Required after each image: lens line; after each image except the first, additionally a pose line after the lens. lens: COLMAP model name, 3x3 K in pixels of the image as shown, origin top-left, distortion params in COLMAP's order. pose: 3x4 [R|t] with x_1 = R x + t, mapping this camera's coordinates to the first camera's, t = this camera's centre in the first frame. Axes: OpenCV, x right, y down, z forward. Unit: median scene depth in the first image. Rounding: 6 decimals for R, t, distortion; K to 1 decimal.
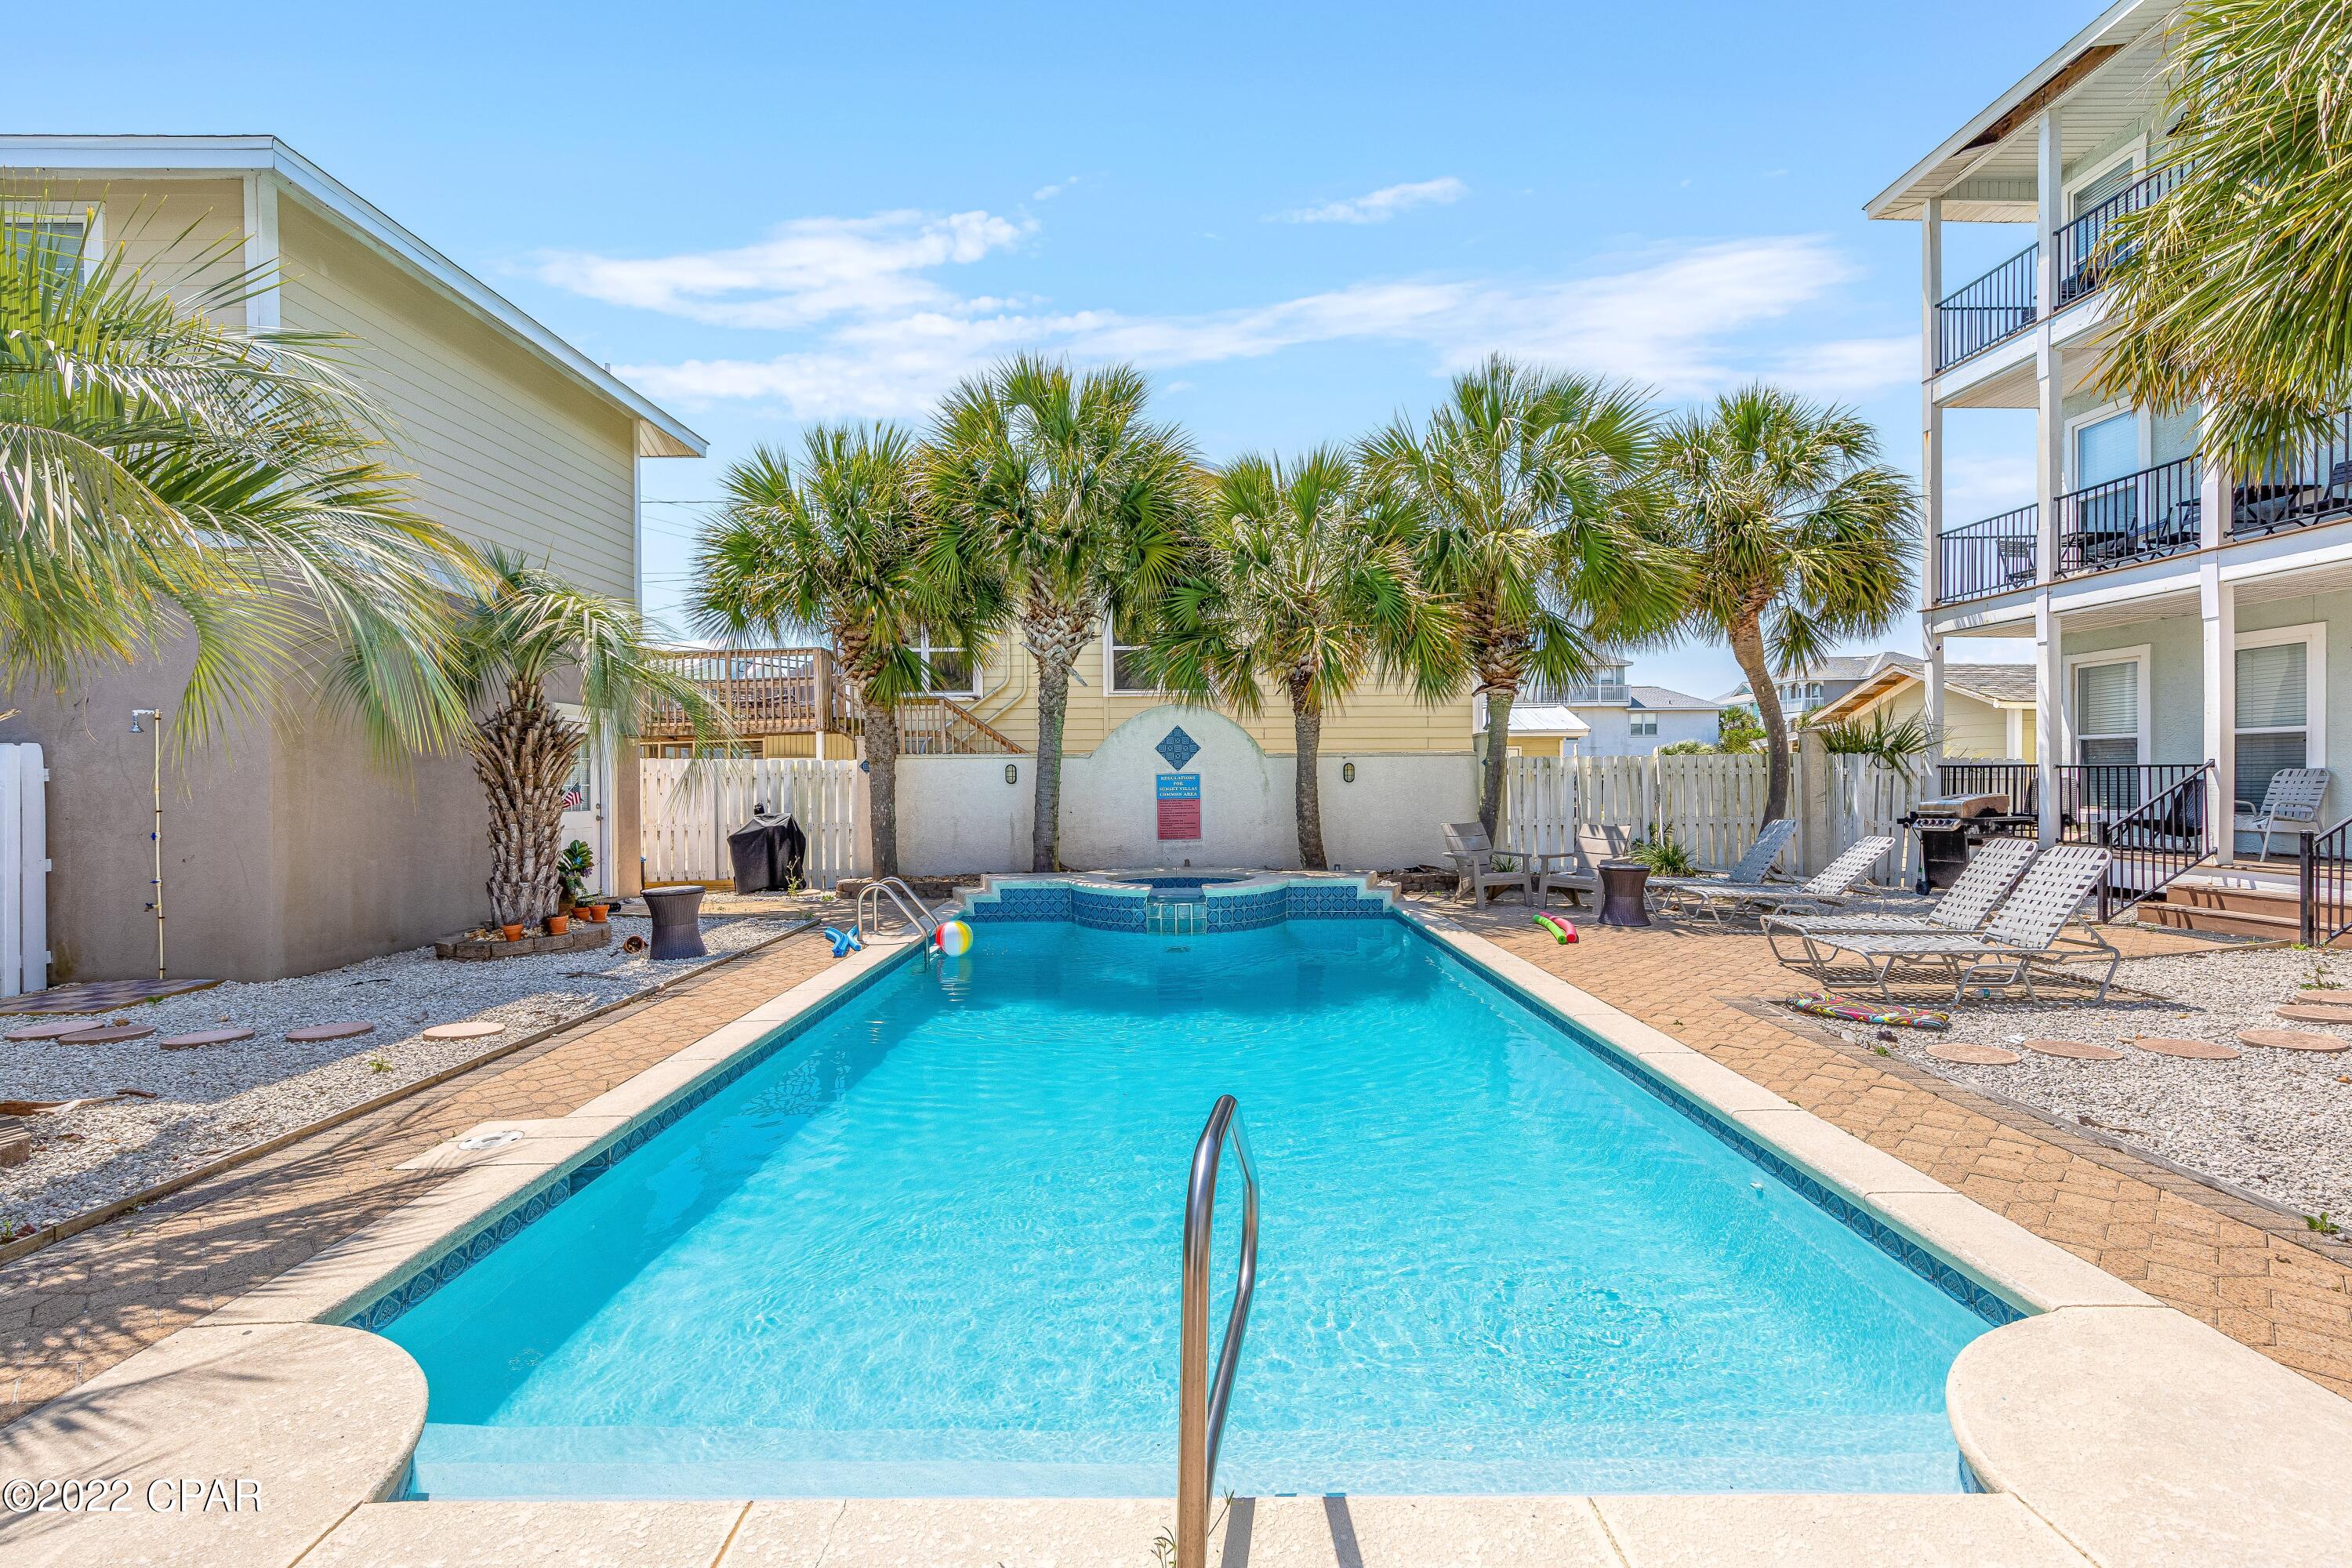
lens RADIAL K [[1042.2, 0, 1176.0], [0, 1042.2, 784.0], [0, 0, 1]] dist [0.007549, -0.000144]
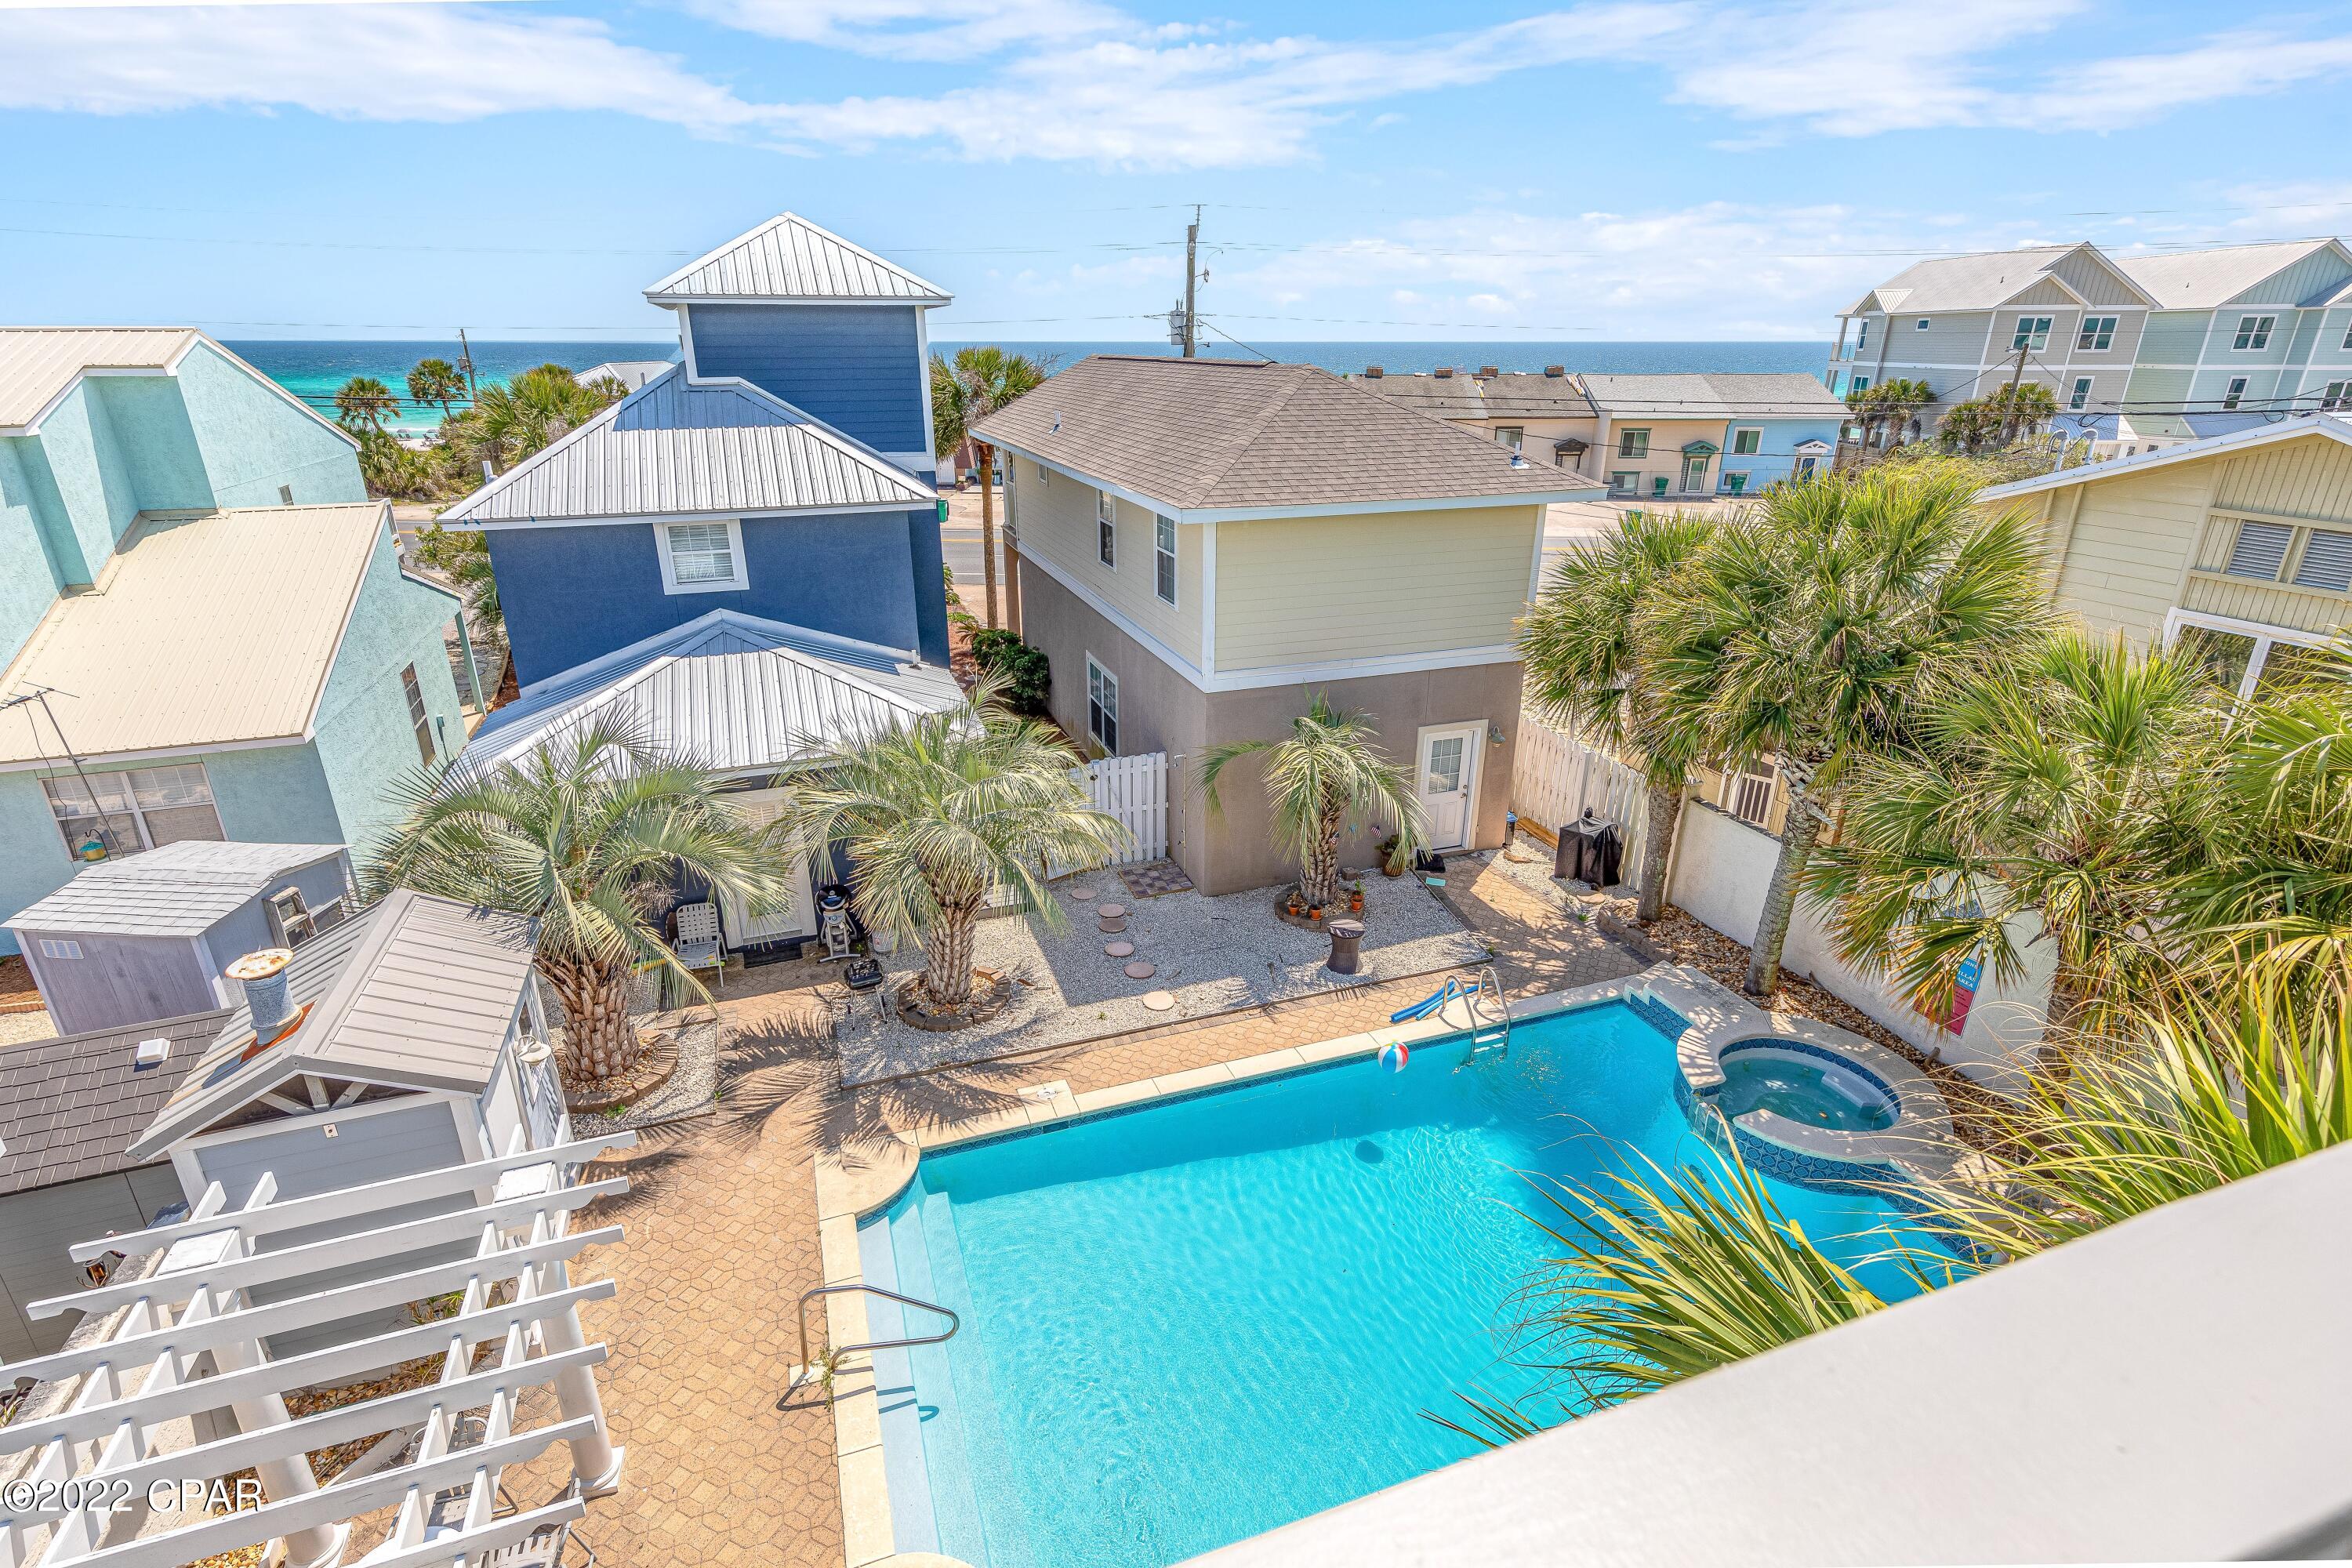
lens RADIAL K [[1123.1, 0, 1172.3], [0, 1123.1, 781.0], [0, 0, 1]] dist [0.007760, -0.000273]
pose [[0.332368, 0.349589, -0.875968, 0.576817], [-0.010371, 0.930067, 0.367244, -0.500079], [0.943093, -0.112975, 0.312750, 0.173606]]
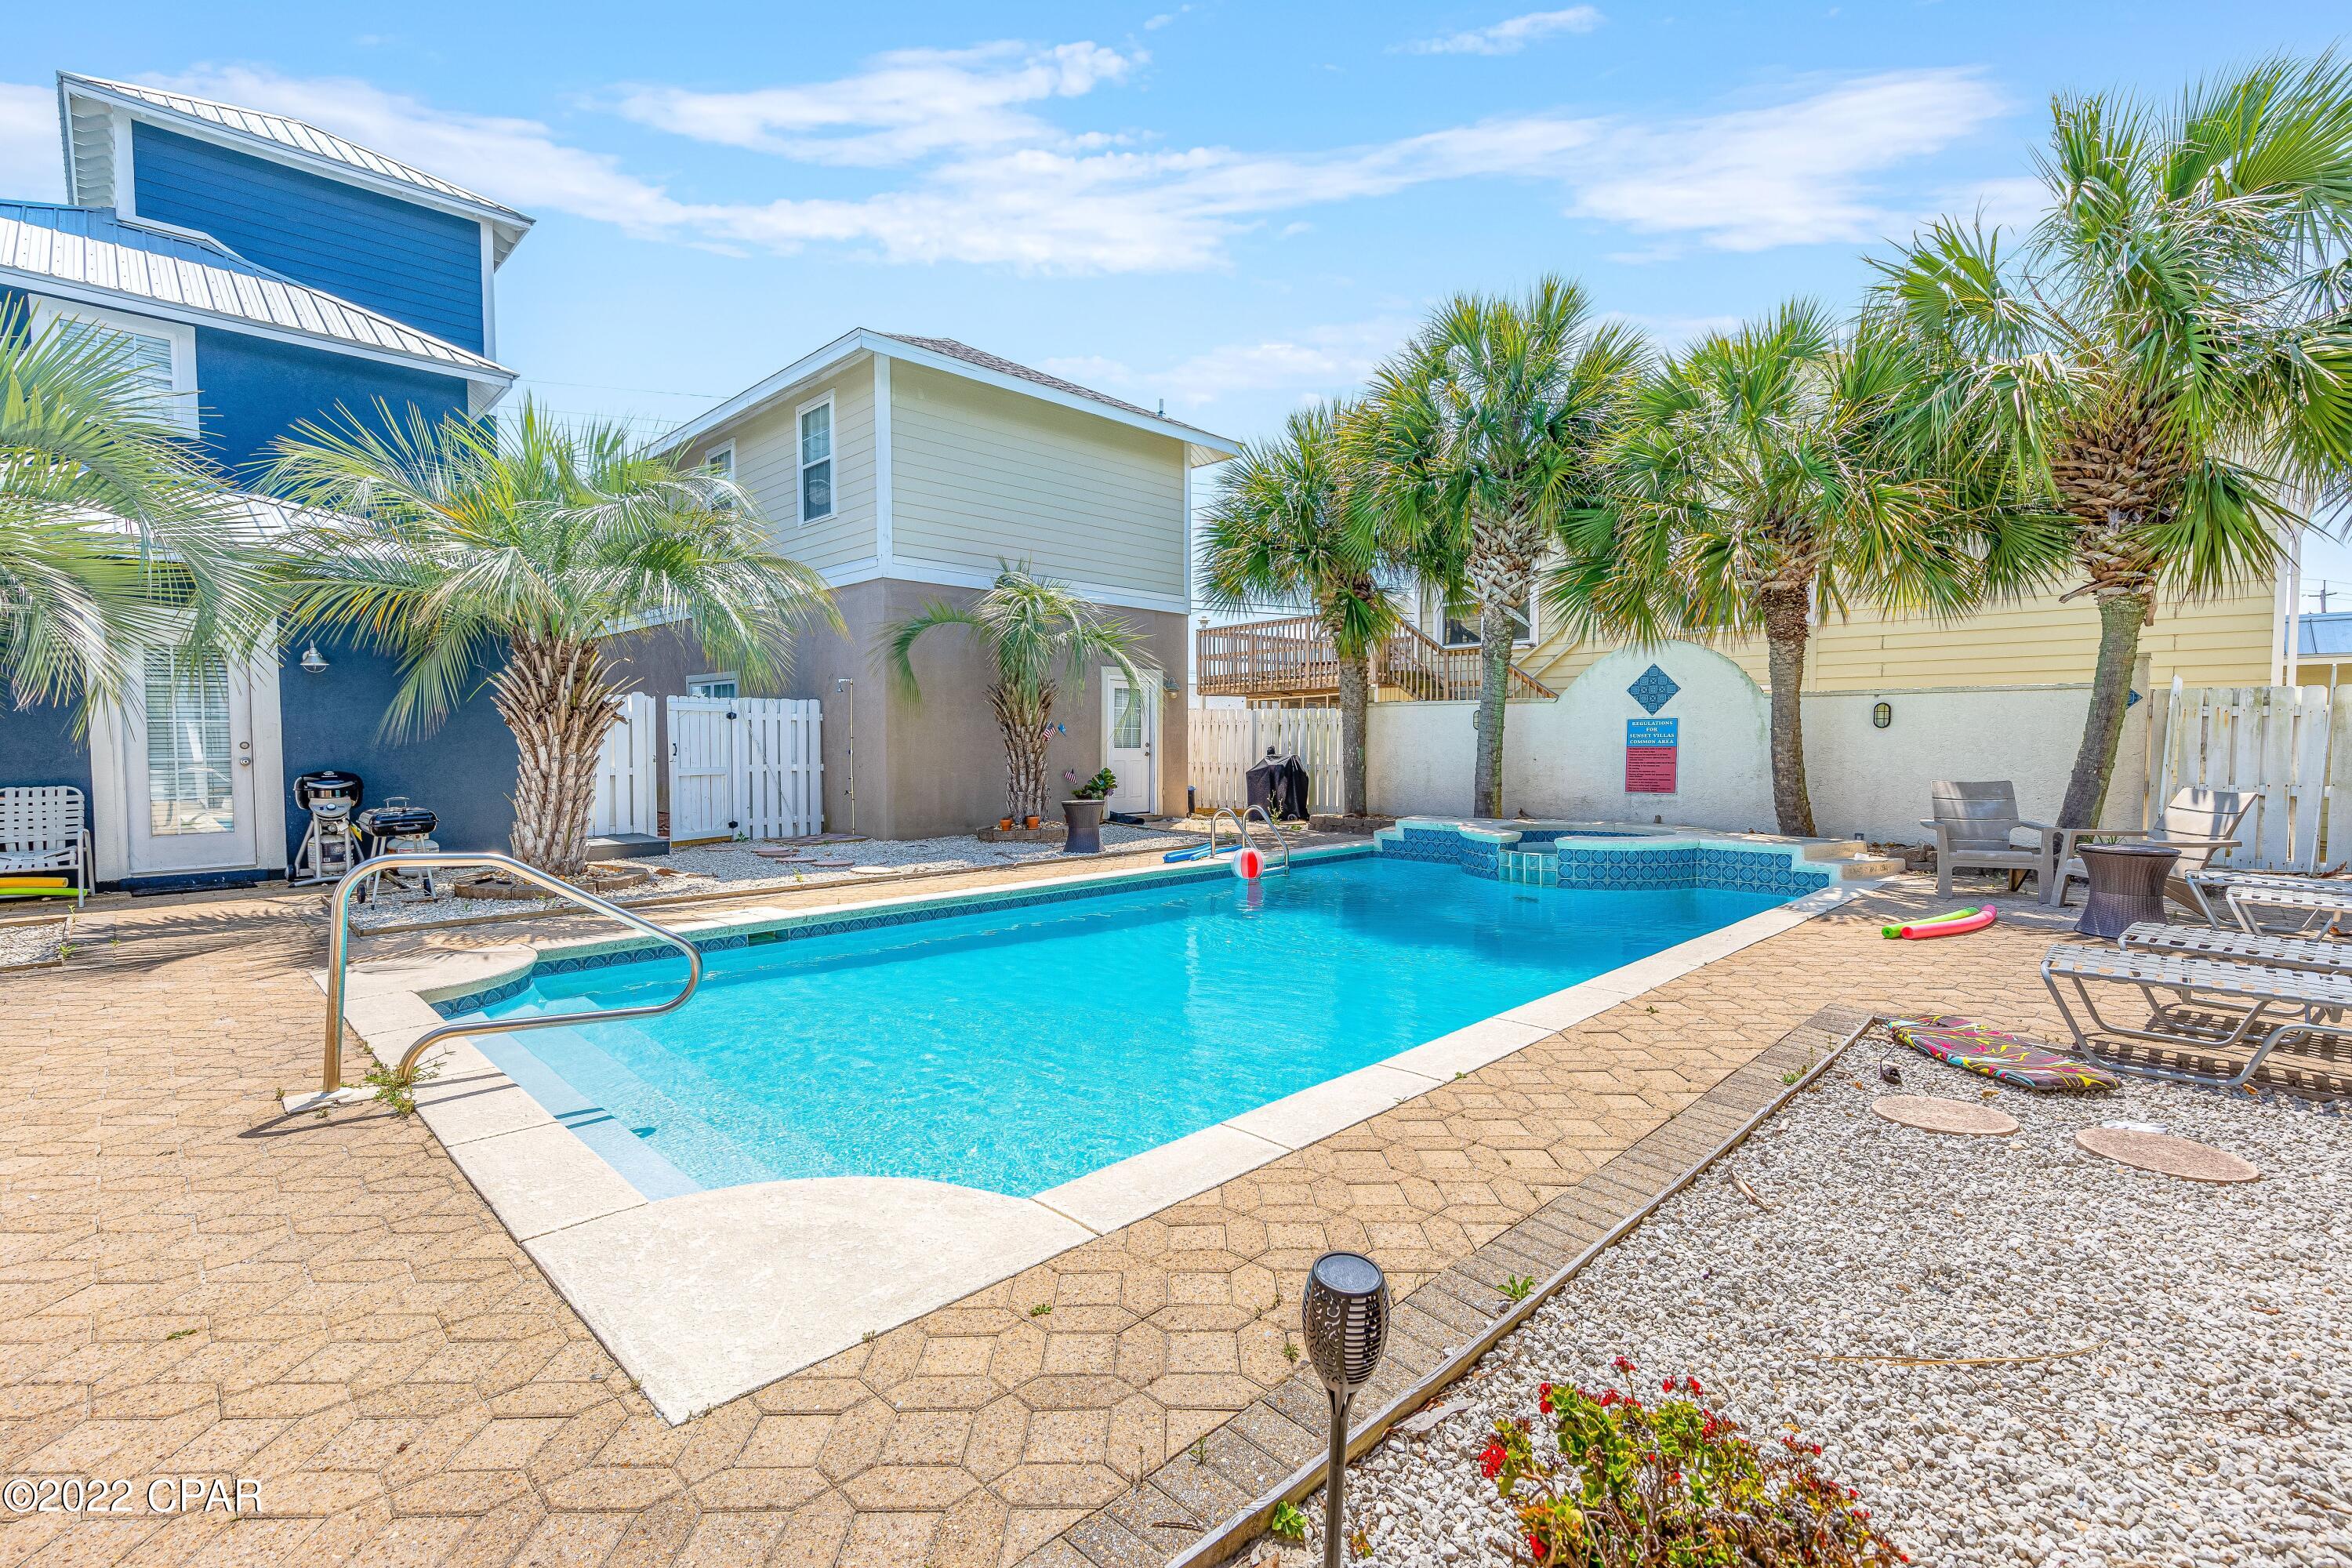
lens RADIAL K [[1042.2, 0, 1176.0], [0, 1042.2, 784.0], [0, 0, 1]] dist [0.007549, -0.000144]
pose [[0.707031, 0.037005, -0.706214, 0.378810], [-0.011402, 0.999097, 0.040936, 0.015464], [0.707091, -0.020891, 0.706814, 0.096425]]
